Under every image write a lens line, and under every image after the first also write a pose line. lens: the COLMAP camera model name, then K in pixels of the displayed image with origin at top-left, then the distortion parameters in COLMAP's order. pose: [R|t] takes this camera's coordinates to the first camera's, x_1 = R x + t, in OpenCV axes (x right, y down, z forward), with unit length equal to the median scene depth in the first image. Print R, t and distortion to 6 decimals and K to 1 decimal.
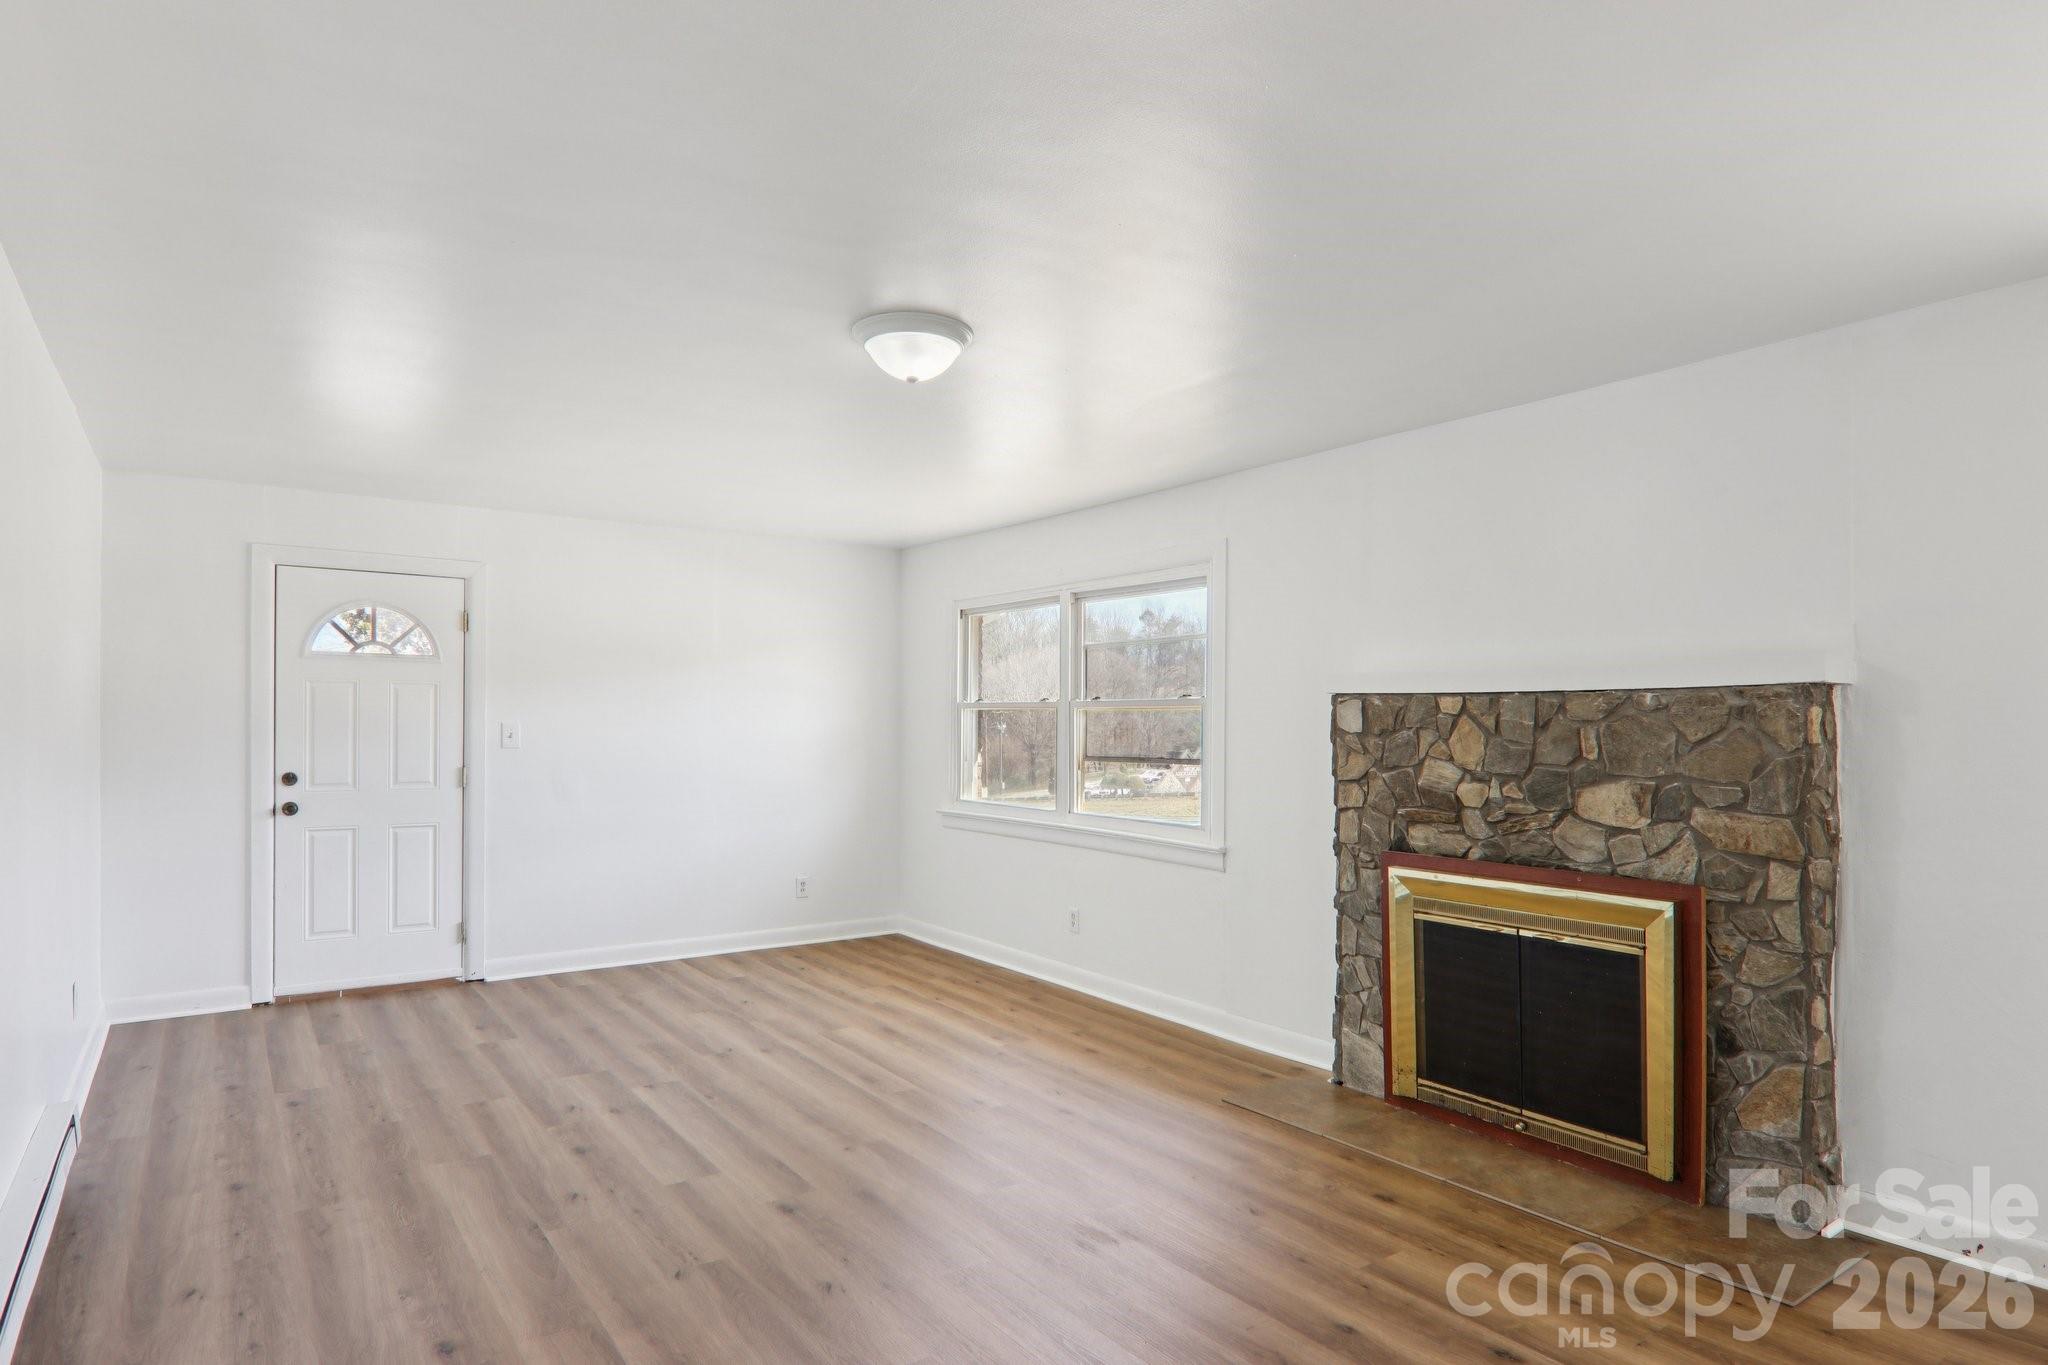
lens RADIAL K [[1148.0, 0, 1030.7], [0, 1148.0, 714.3], [0, 0, 1]] dist [0.003414, -0.021020]
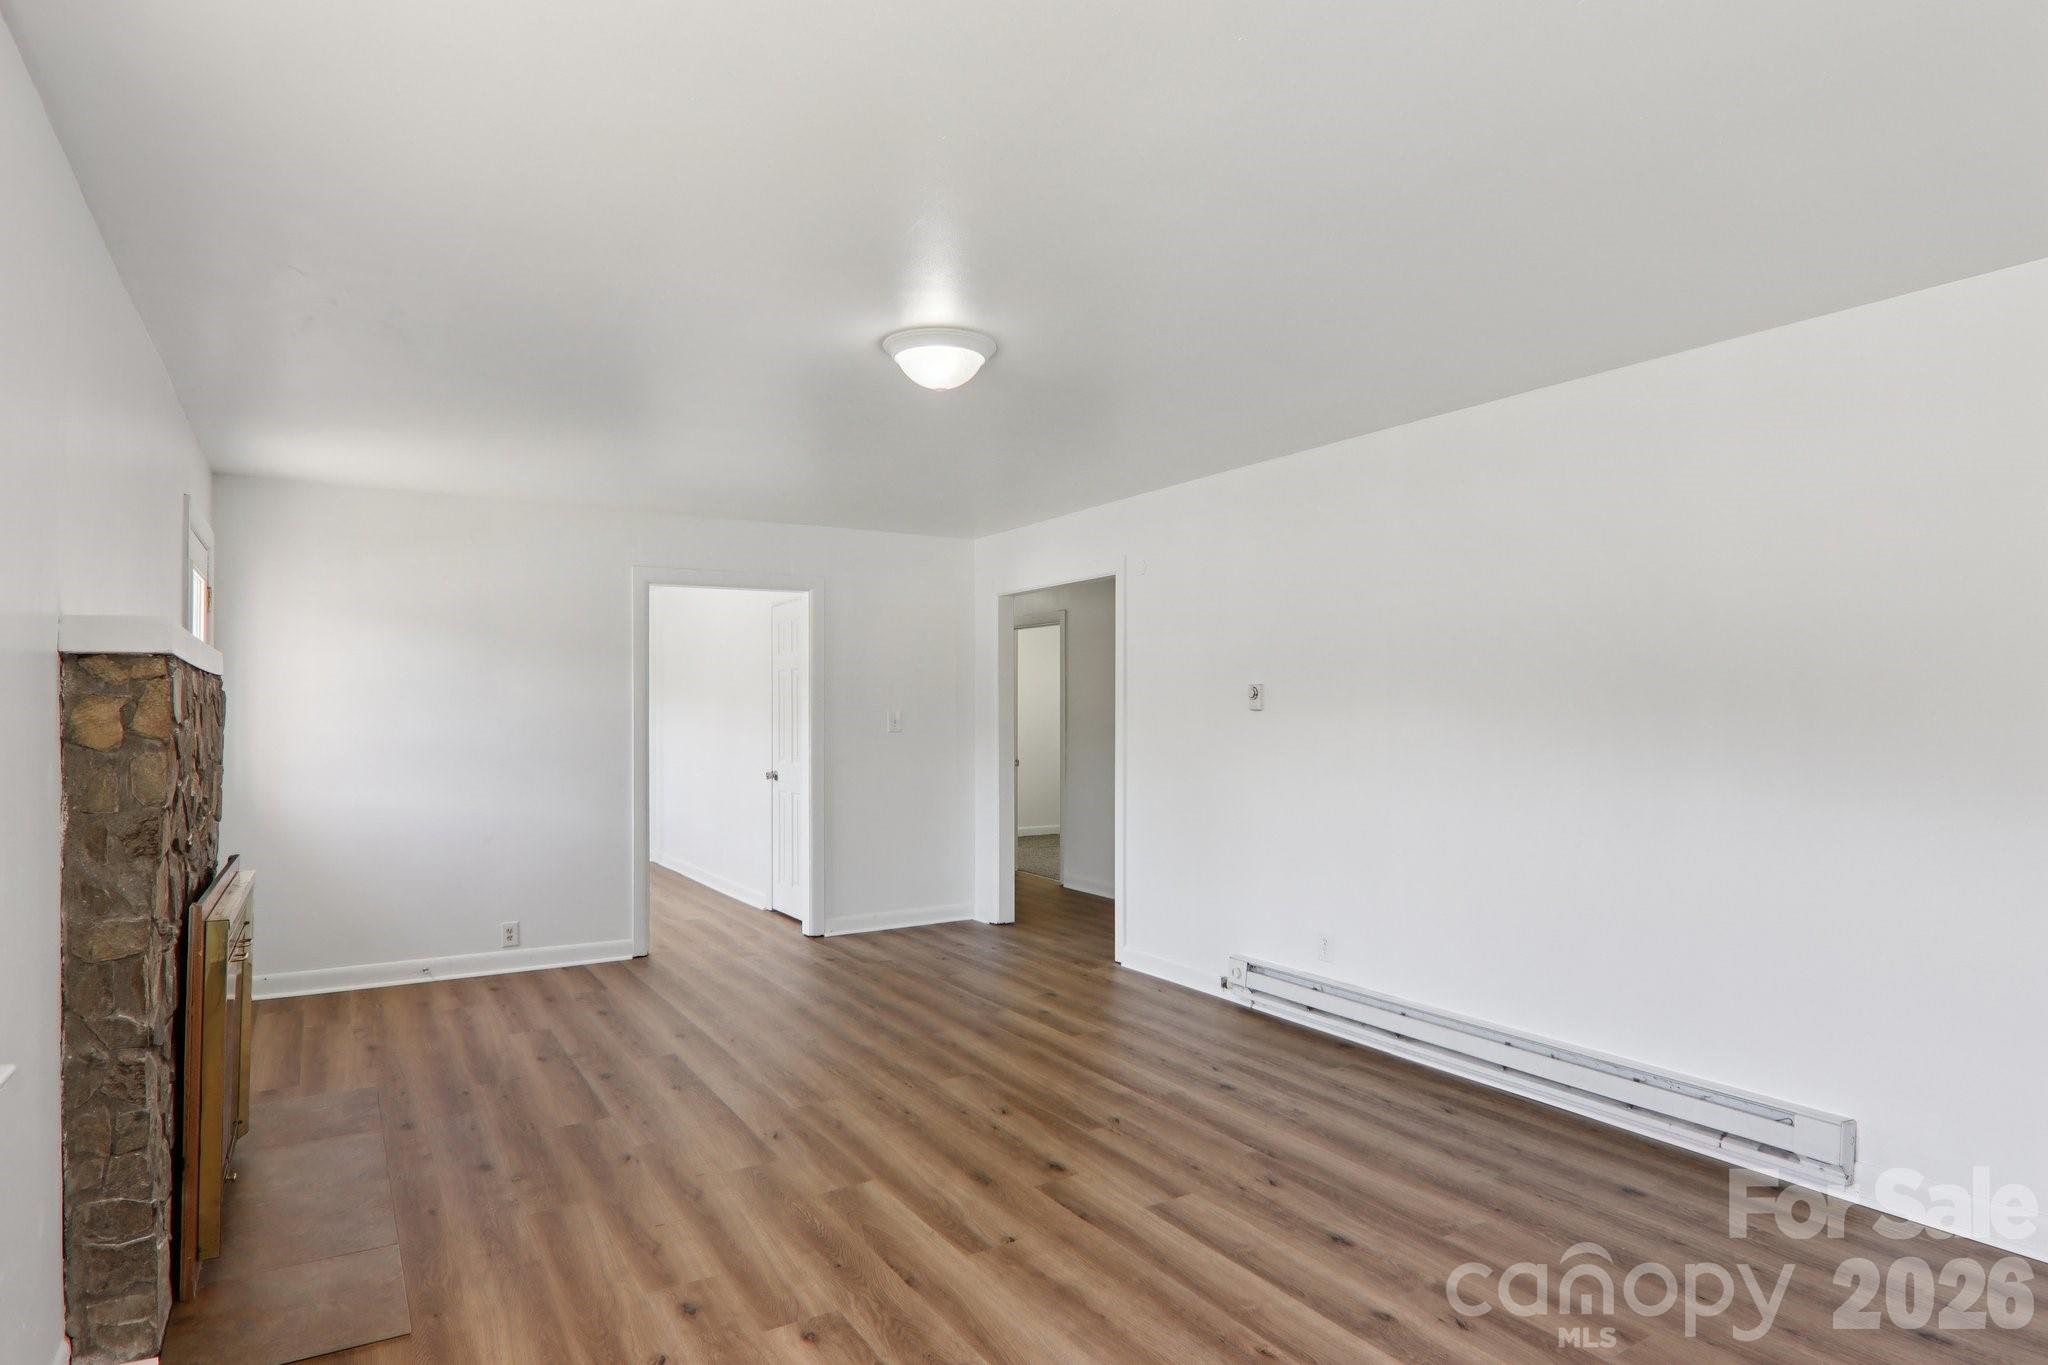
lens RADIAL K [[1131.3, 0, 1025.2], [0, 1131.3, 694.0], [0, 0, 1]] dist [0.004638, -0.022219]
pose [[-0.997596, -0.001671, 0.069278, -0.204935], [-0.003202, 0.999753, -0.021993, 0.012839], [-0.069224, -0.022162, -0.997355, 1.646708]]
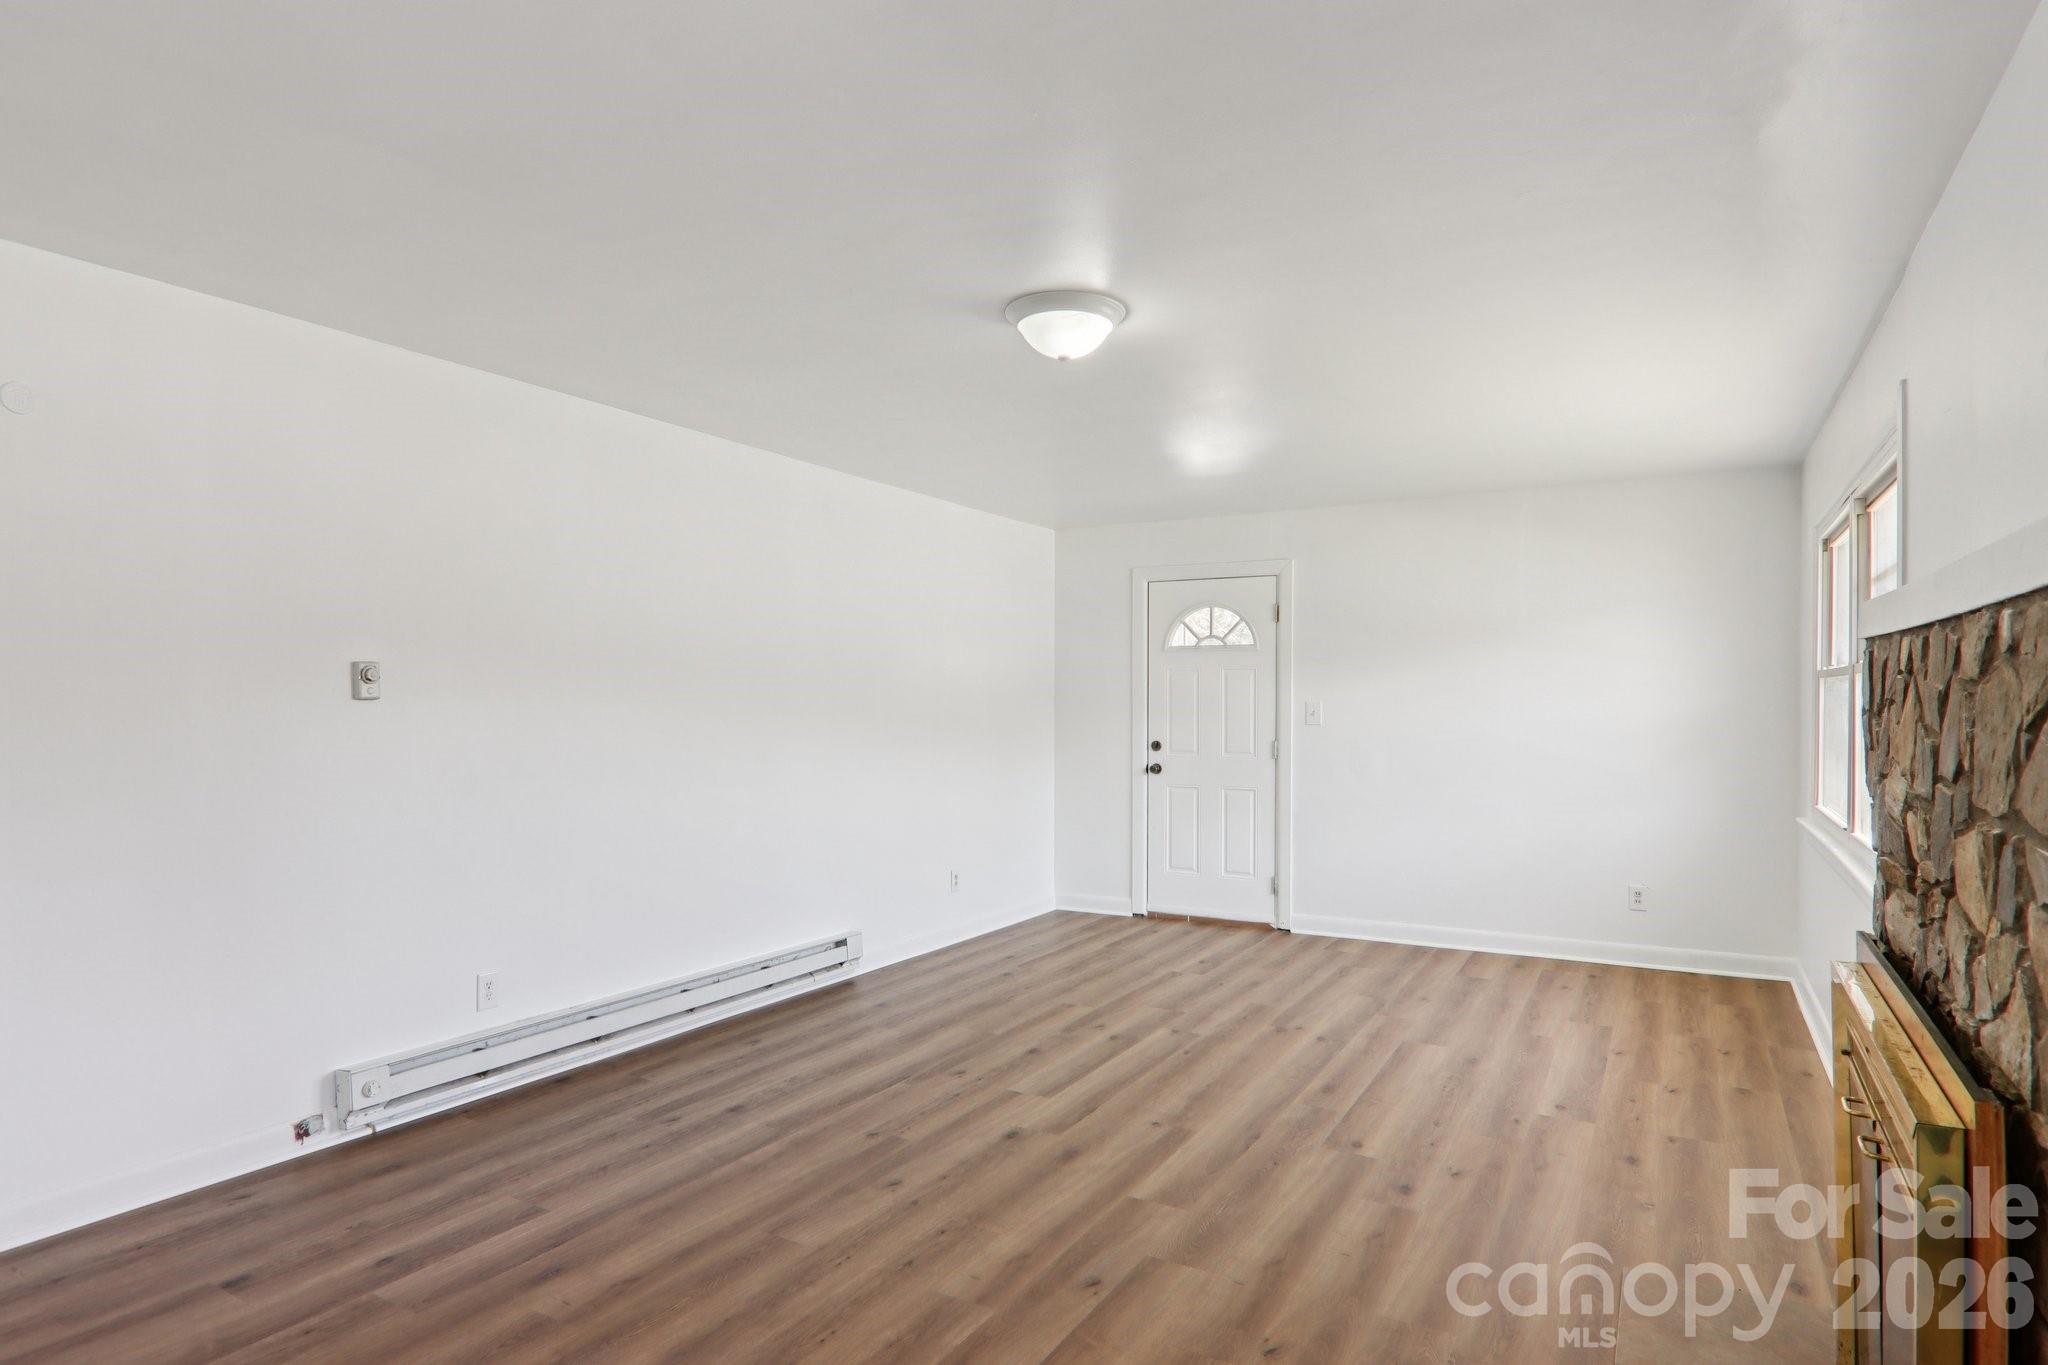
lens RADIAL K [[1143.0, 0, 1026.3], [0, 1143.0, 689.3], [0, 0, 1]] dist [0.004287, -0.018416]
pose [[0.419828, -0.014986, -0.907480, 0.645649], [0.008263, 0.999885, -0.012689, 0.010244], [0.907566, -0.002171, 0.419903, 0.438508]]
